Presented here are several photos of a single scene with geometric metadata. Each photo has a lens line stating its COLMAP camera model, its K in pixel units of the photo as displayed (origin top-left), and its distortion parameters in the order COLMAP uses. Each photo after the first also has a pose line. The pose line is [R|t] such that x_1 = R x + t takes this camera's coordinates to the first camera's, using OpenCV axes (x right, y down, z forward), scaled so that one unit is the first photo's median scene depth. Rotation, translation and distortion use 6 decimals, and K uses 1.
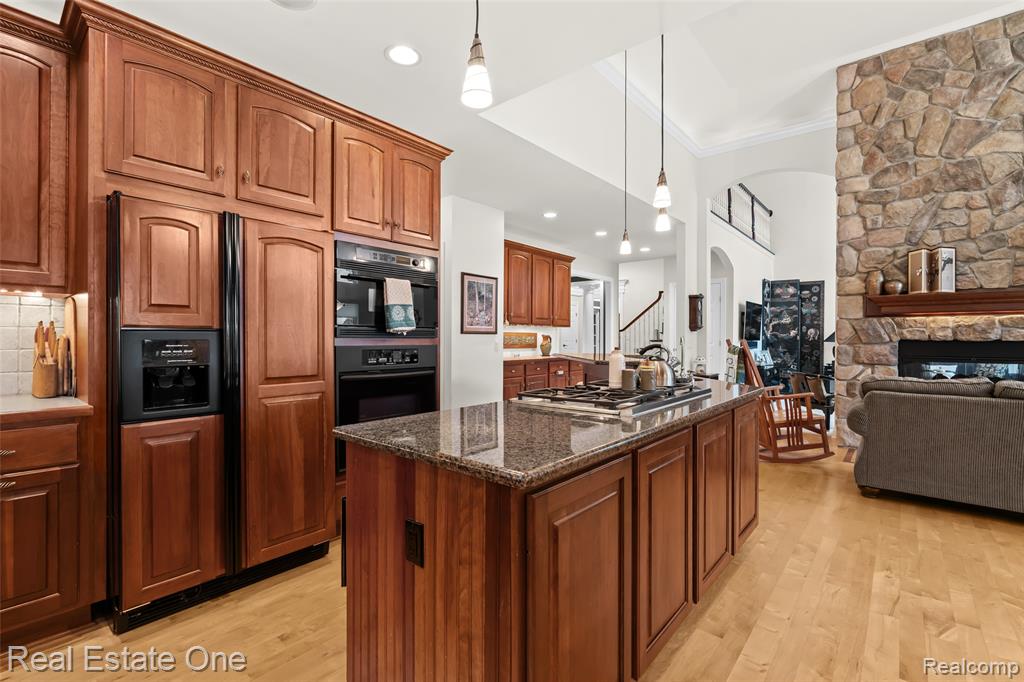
lens RADIAL K [[462.3, 0, 509.0], [0, 462.3, 340.3], [0, 0, 1]] dist [-0.004382, -0.000403]
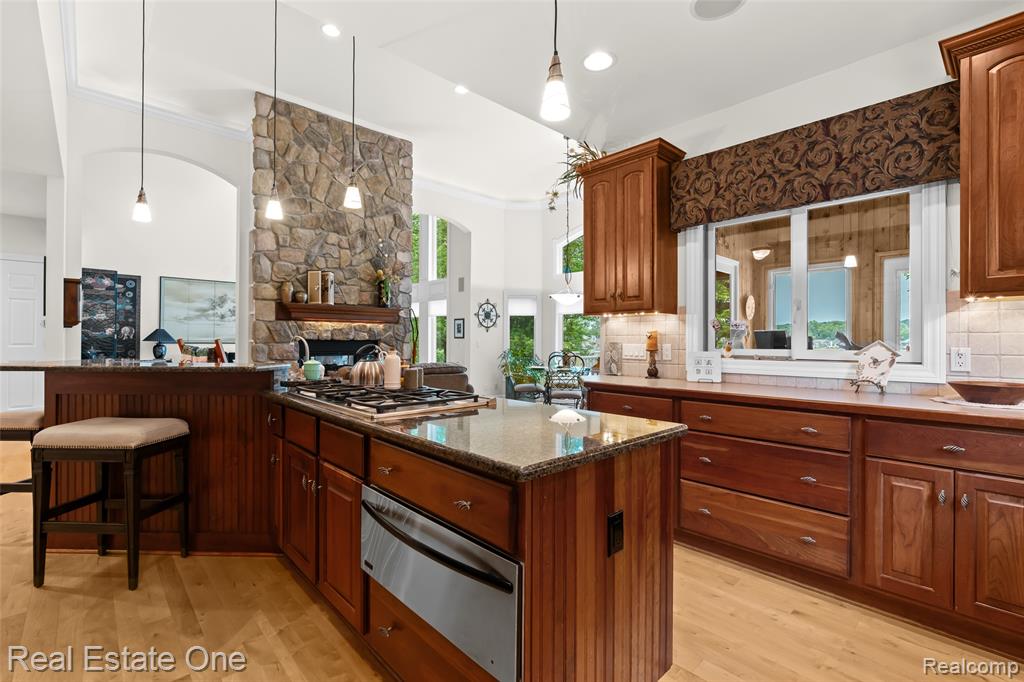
lens RADIAL K [[462.3, 0, 510.9], [0, 462.3, 339.1], [0, 0, 1]] dist [-0.004382, -0.000403]
pose [[0.109158, -0.000177, 0.994024, -0.336183], [0.000323, 1.000000, 0.000143, -0.001781], [-0.994024, 0.000306, 0.109158, 0.294787]]
